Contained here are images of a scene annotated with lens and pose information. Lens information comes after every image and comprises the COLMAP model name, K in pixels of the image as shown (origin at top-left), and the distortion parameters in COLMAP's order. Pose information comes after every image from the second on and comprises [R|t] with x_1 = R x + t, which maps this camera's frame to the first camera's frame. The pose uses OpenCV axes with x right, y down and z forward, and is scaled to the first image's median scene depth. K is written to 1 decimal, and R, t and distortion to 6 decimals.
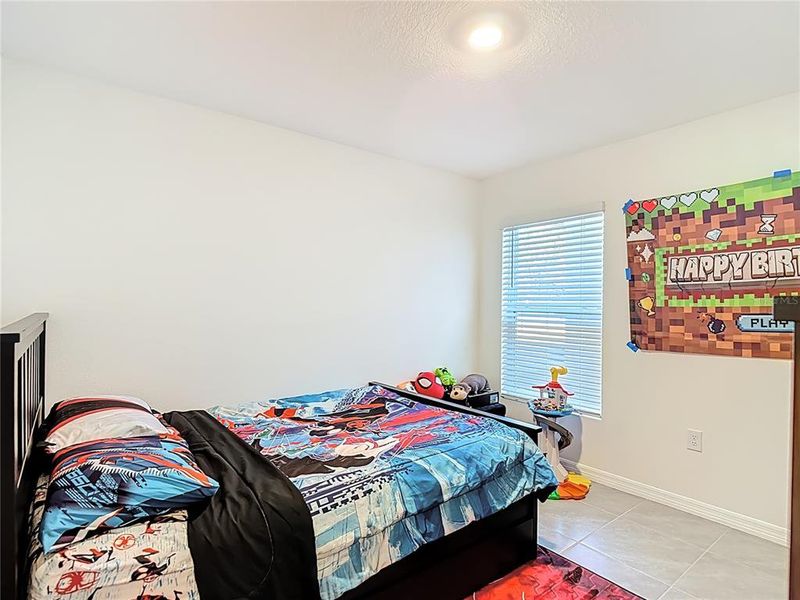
lens RADIAL K [[429.1, 0, 400.3], [0, 429.1, 303.3], [0, 0, 1]] dist [0.007620, -0.005278]
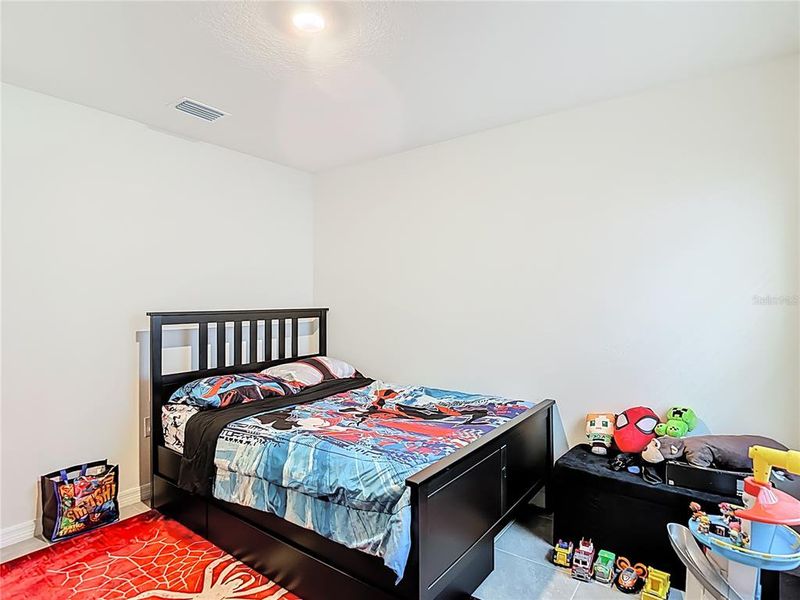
lens RADIAL K [[429.1, 0, 400.1], [0, 429.1, 301.1], [0, 0, 1]] dist [0.007620, -0.005278]
pose [[0.270124, -0.011251, -0.962760, 1.080783], [0.004920, 0.999935, -0.010305, 0.012362], [0.962813, -0.001953, 0.270161, 0.880865]]
